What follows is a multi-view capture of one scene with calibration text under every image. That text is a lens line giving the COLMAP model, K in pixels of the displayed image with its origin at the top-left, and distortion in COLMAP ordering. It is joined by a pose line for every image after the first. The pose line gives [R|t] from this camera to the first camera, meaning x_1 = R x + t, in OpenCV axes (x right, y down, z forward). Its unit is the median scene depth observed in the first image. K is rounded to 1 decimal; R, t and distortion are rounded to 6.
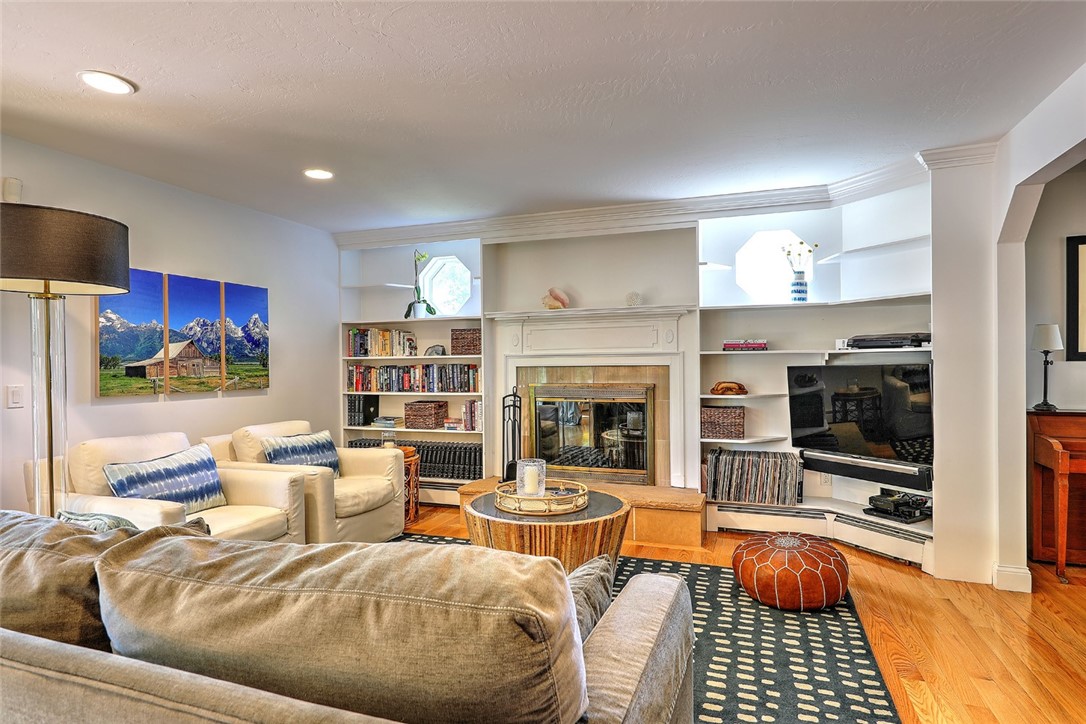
lens RADIAL K [[587.9, 0, 557.9], [0, 587.9, 367.2], [0, 0, 1]] dist [0.002202, 0.000441]
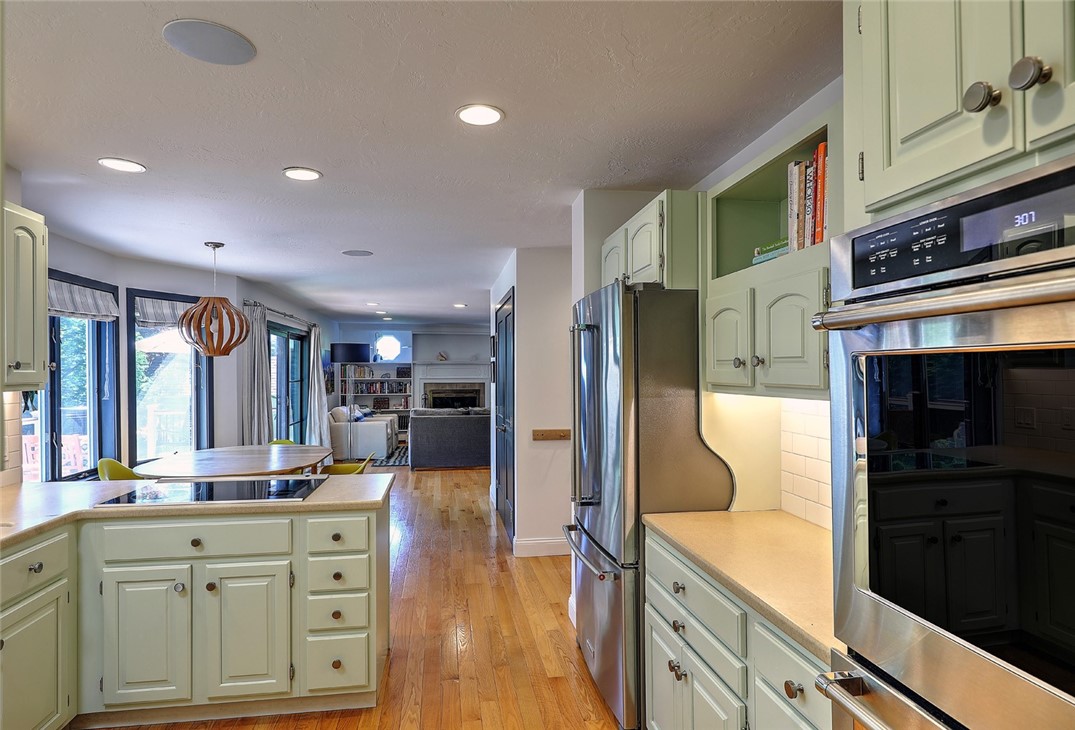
lens RADIAL K [[588.5, 0, 537.5], [0, 588.5, 365.0], [0, 0, 1]] dist [0.000296, 0.000085]
pose [[0.877149, 0.014868, 0.479988, -0.856899], [-0.007167, 0.999815, -0.017873, -0.036481], [-0.480165, 0.012238, 0.877093, -1.448718]]
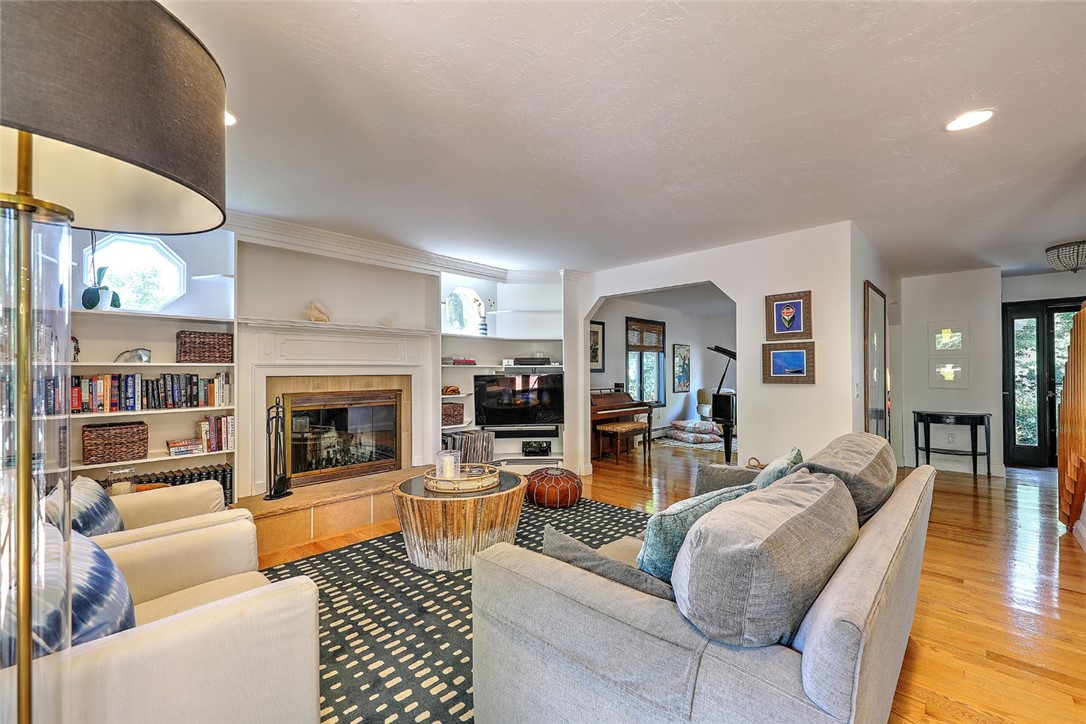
lens RADIAL K [[447.1, 0, 547.1], [0, 447.1, 367.0], [0, 0, 1]] dist [-0.000568, -0.000158]
pose [[0.405492, 0.015652, 0.913964, -0.551299], [0.007488, 0.999763, -0.020444, 0.002116], [-0.914068, 0.015134, 0.405279, 0.290060]]
